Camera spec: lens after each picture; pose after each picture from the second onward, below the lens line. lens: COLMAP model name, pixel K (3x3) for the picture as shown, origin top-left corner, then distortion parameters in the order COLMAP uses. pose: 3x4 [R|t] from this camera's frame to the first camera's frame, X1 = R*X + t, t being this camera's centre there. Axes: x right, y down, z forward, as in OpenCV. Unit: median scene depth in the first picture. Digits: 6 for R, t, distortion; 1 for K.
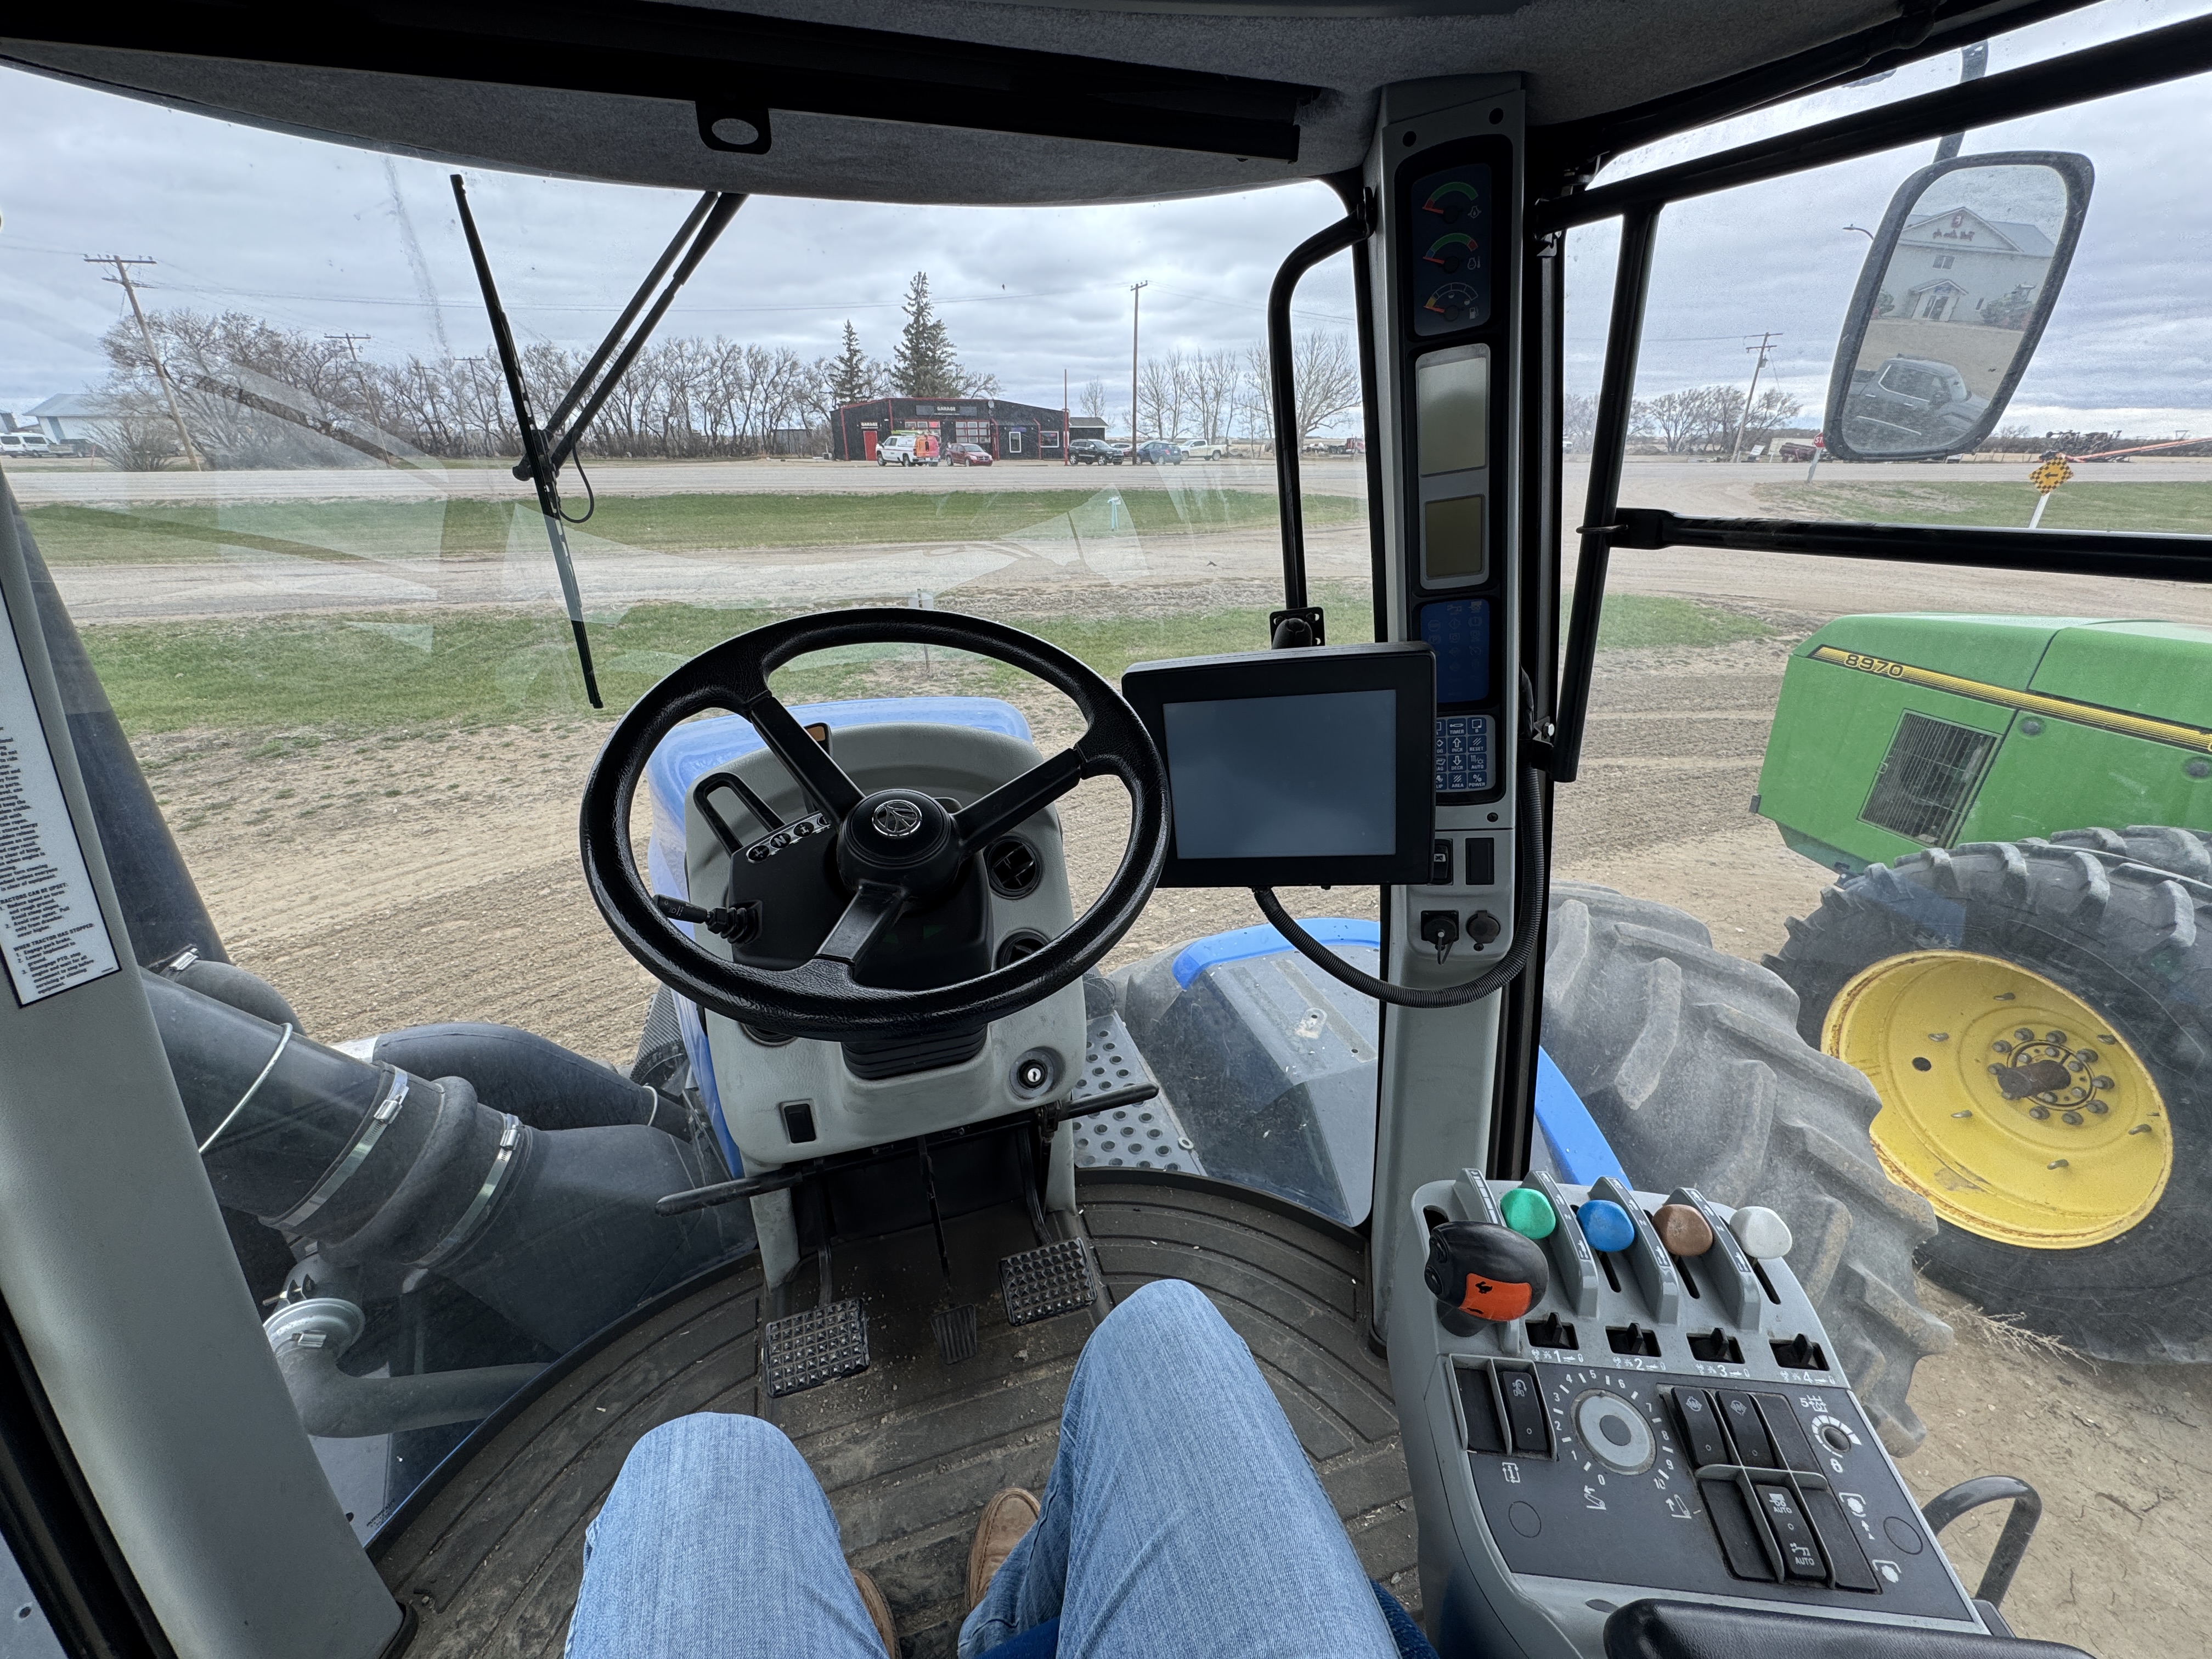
lens RADIAL K [[883.2, 0, 1104.4], [0, 883.2, 826.0], [0, 0, 1]] dist [-0.003921, 0.000044]
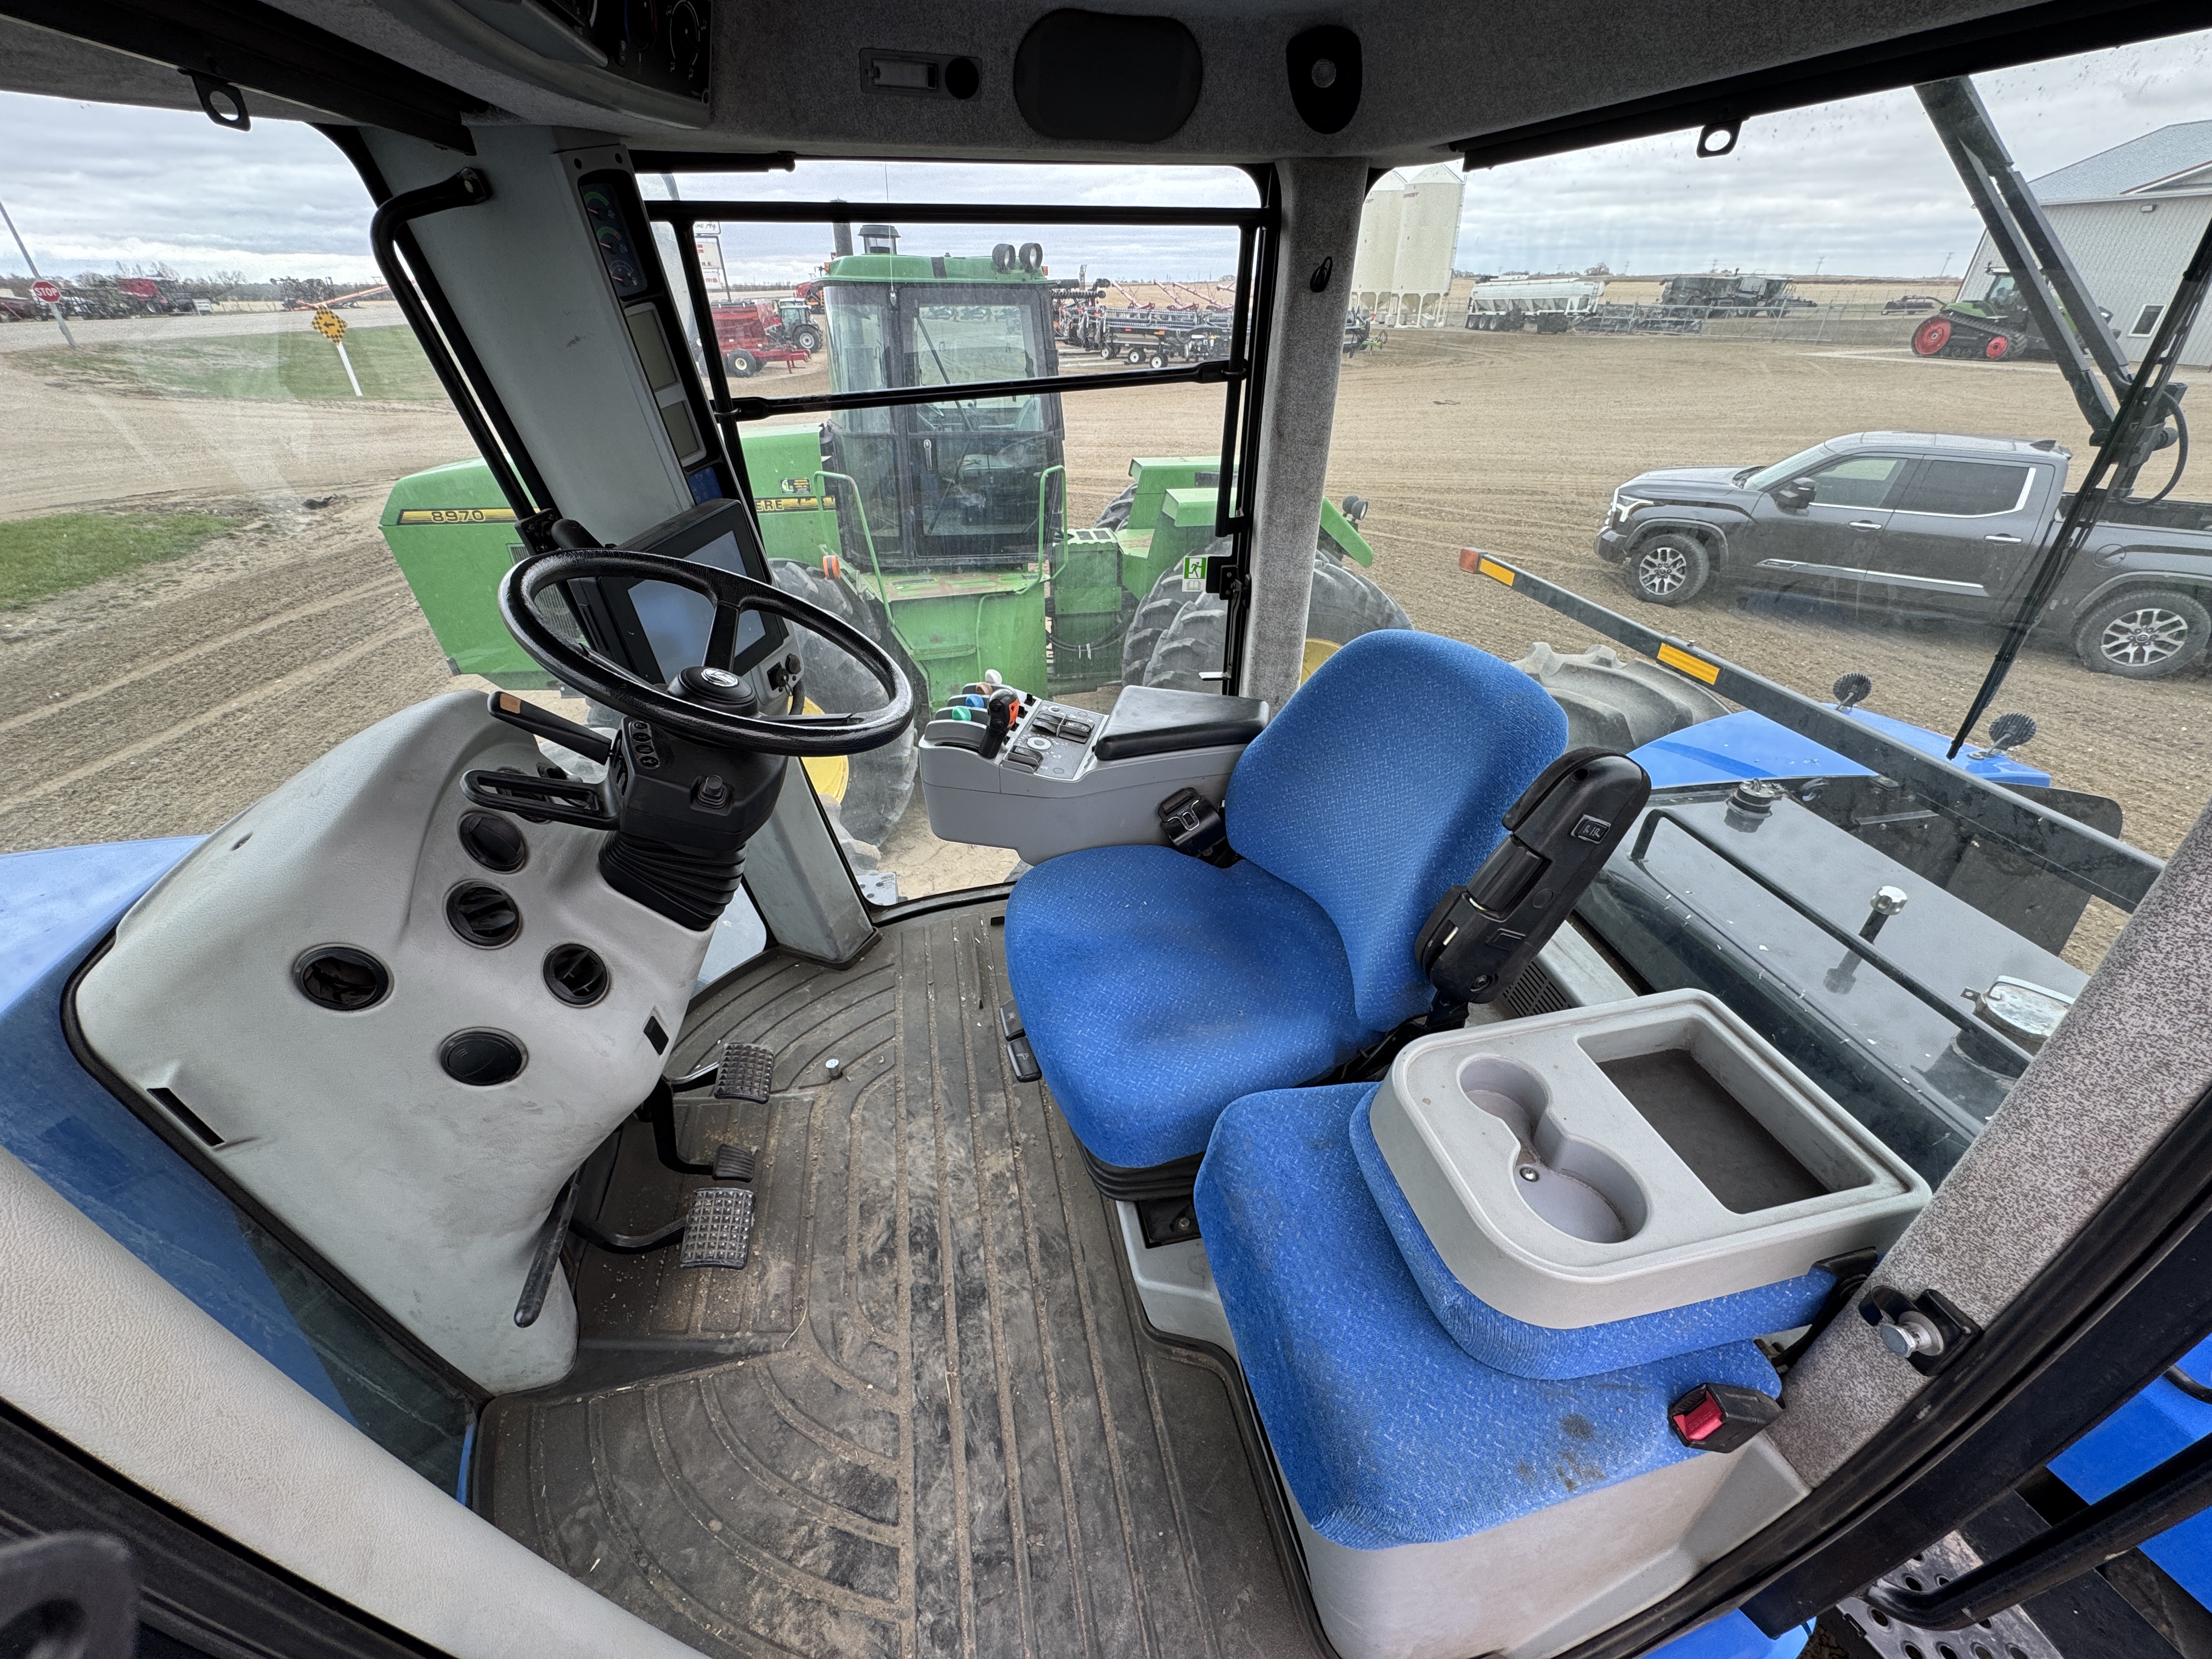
lens RADIAL K [[883.2, 0, 1104.4], [0, 883.2, 826.0], [0, 0, 1]] dist [-0.003921, 0.000044]
pose [[0.112594, -0.525472, 0.843328, -0.424030], [0.406001, 0.798972, 0.443629, -0.056902], [-0.906910, 0.292442, 0.303301, 0.023315]]
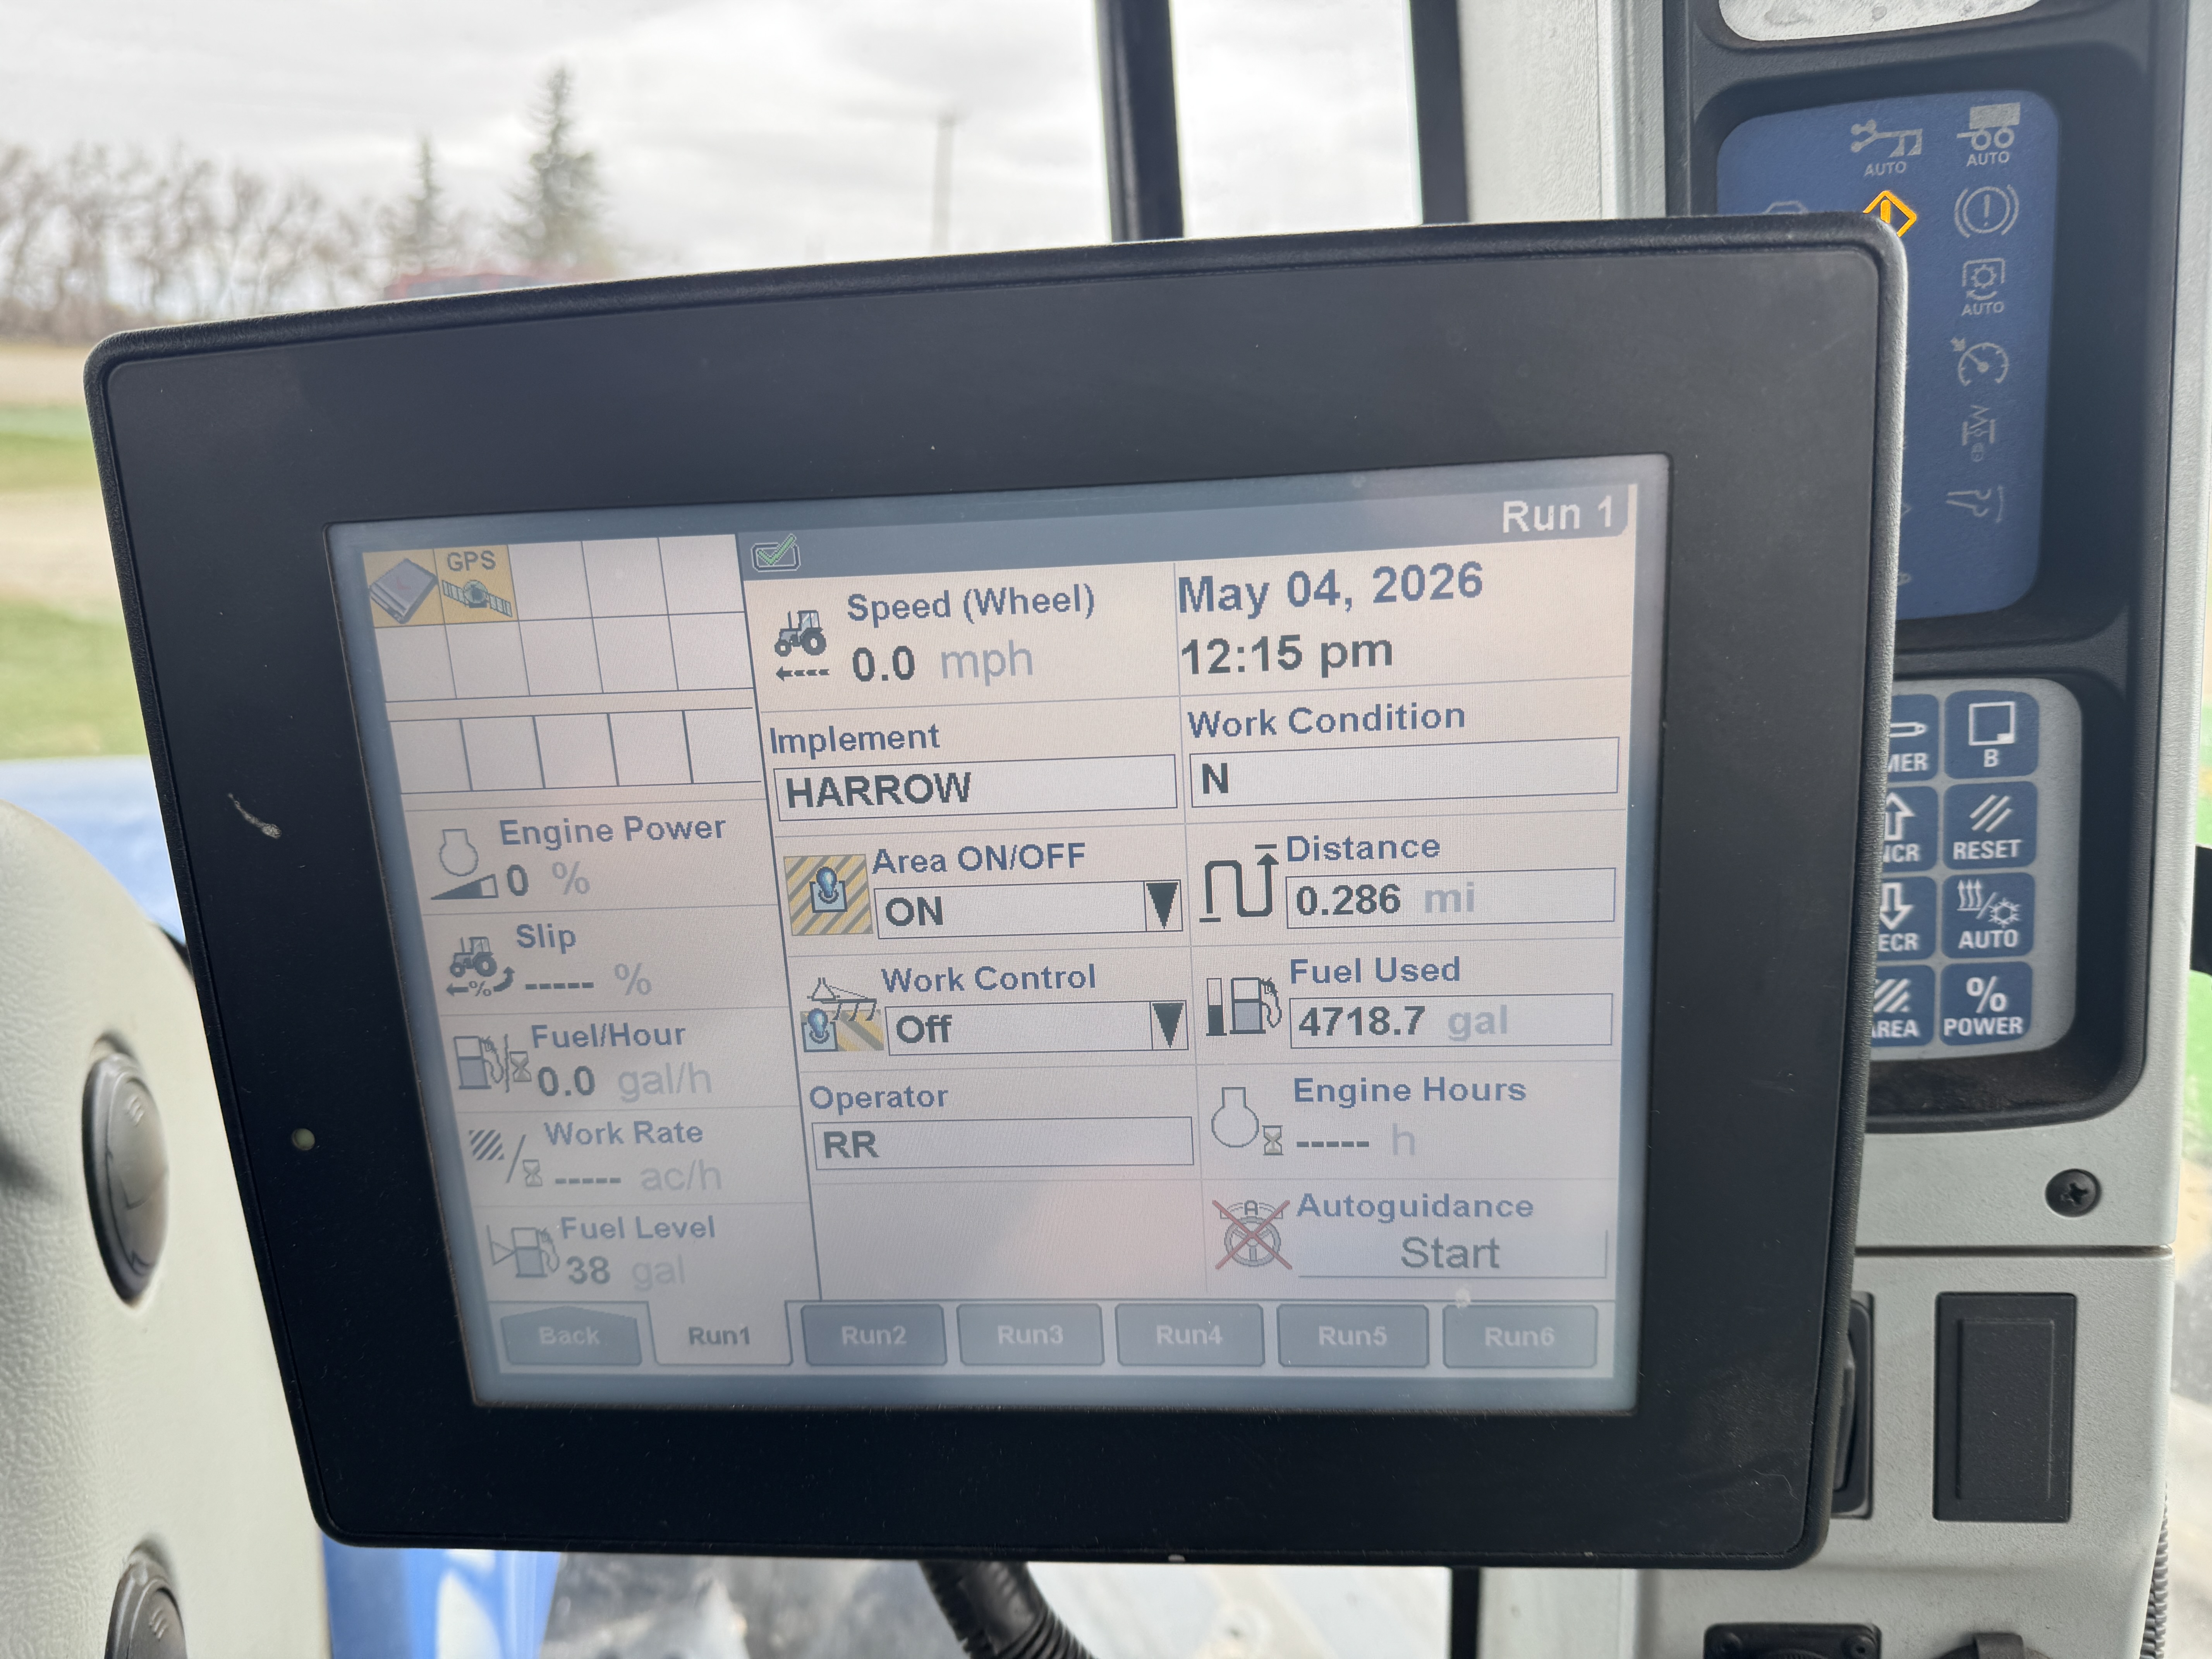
lens RADIAL K [[1604.3, 0, 1109.0], [0, 1604.3, 832.7], [0, 0, 1]] dist [-0.027590, 0.000753]
pose [[0.988595, 0.030065, 0.147568, 0.063819], [-0.009648, 0.990501, -0.137167, -0.014860], [-0.150290, 0.134179, 0.979494, 0.253642]]
